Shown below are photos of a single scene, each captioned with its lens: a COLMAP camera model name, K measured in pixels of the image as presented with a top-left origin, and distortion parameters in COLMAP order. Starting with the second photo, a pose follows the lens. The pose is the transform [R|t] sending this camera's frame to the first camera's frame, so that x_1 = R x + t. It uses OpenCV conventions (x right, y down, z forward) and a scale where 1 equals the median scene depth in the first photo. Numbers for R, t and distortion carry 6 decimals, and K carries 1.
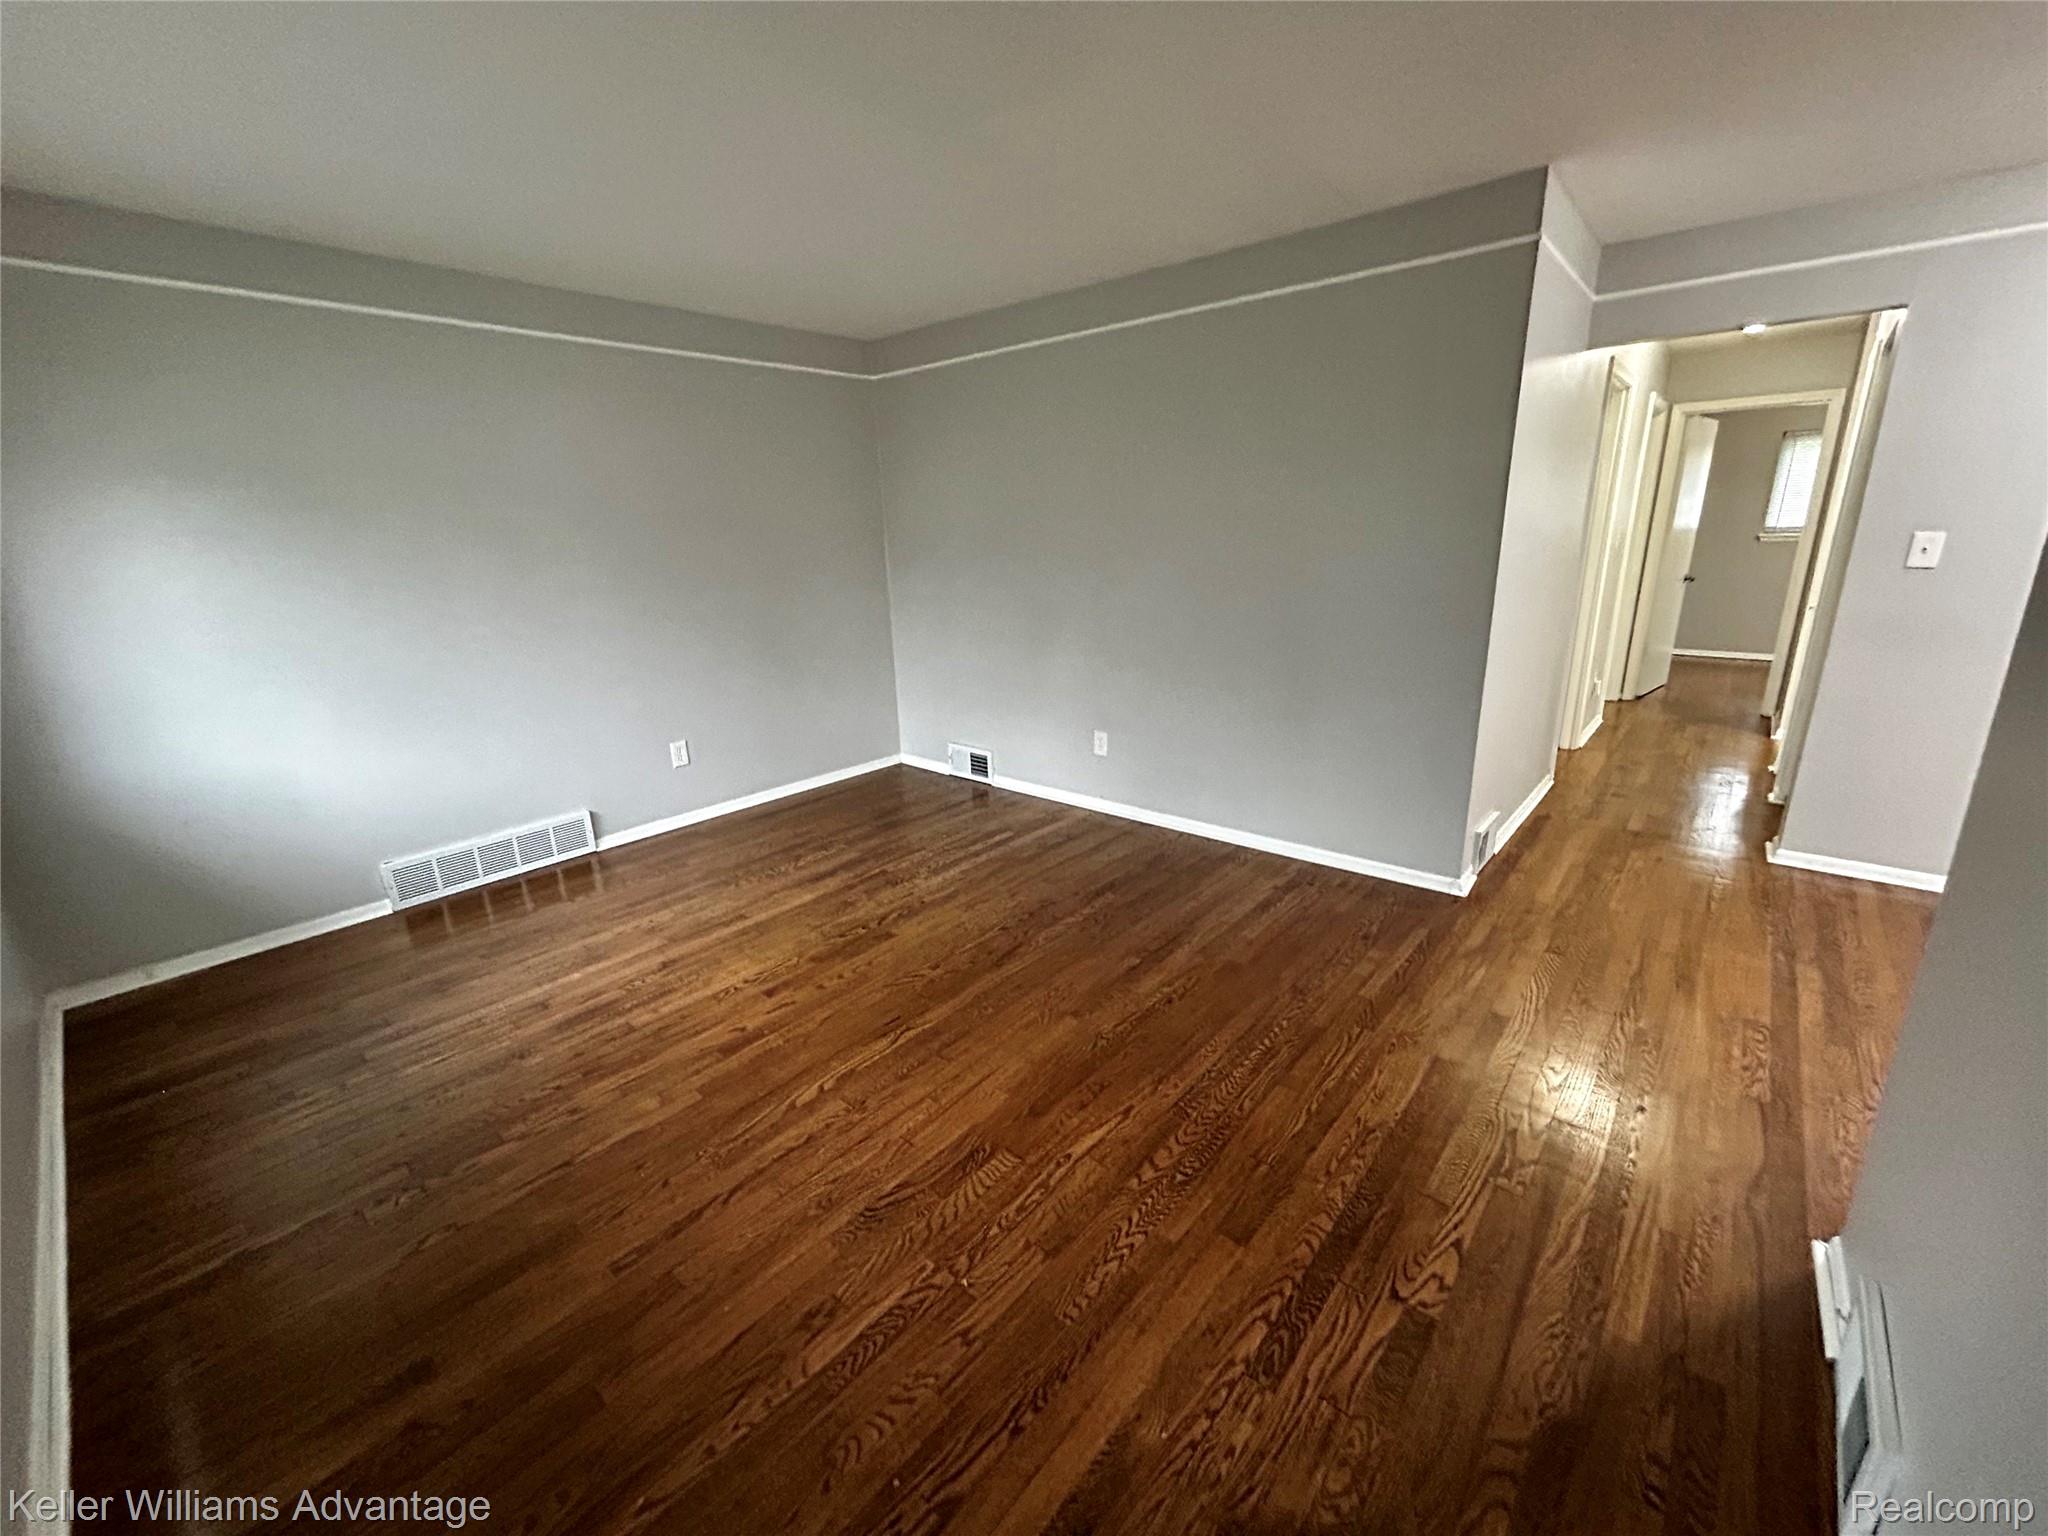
lens RADIAL K [[829.8, 0, 1024.4], [0, 829.8, 764.7], [0, 0, 1]] dist [0.001261, 0.000003]
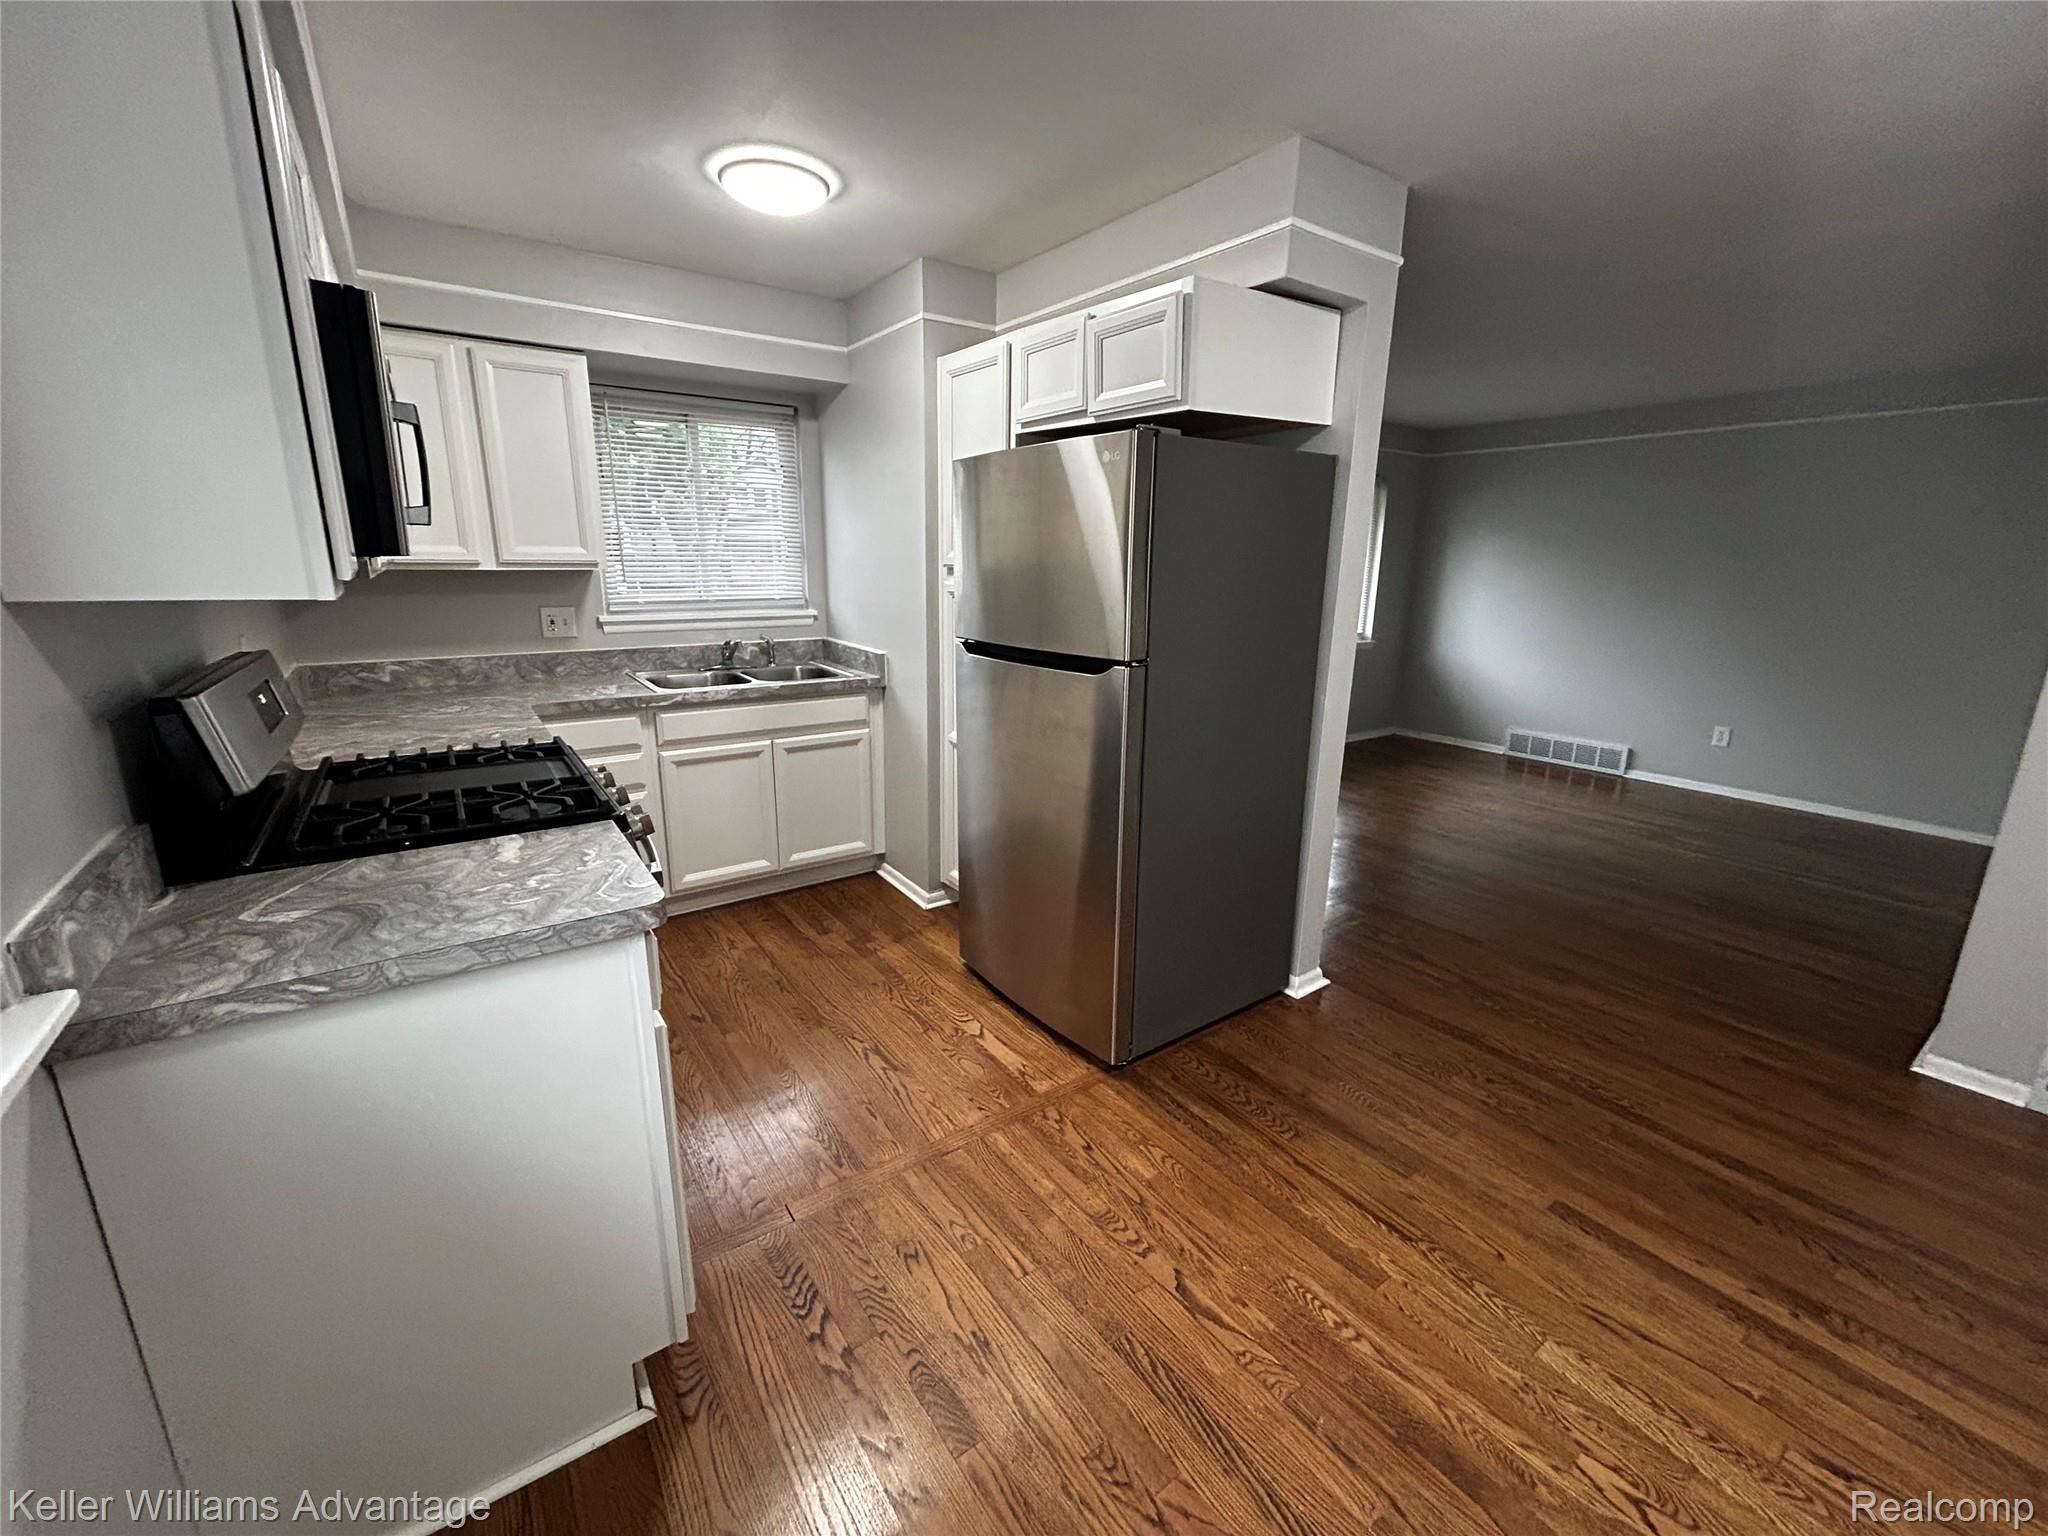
lens RADIAL K [[829.8, 0, 1023.8], [0, 829.8, 763.2], [0, 0, 1]] dist [0.001261, 0.000003]
pose [[-0.237298, 0.256886, -0.936856, 1.181721], [-0.273800, 0.907617, 0.318220, -0.100631], [0.932053, 0.332024, -0.145041, 0.224298]]
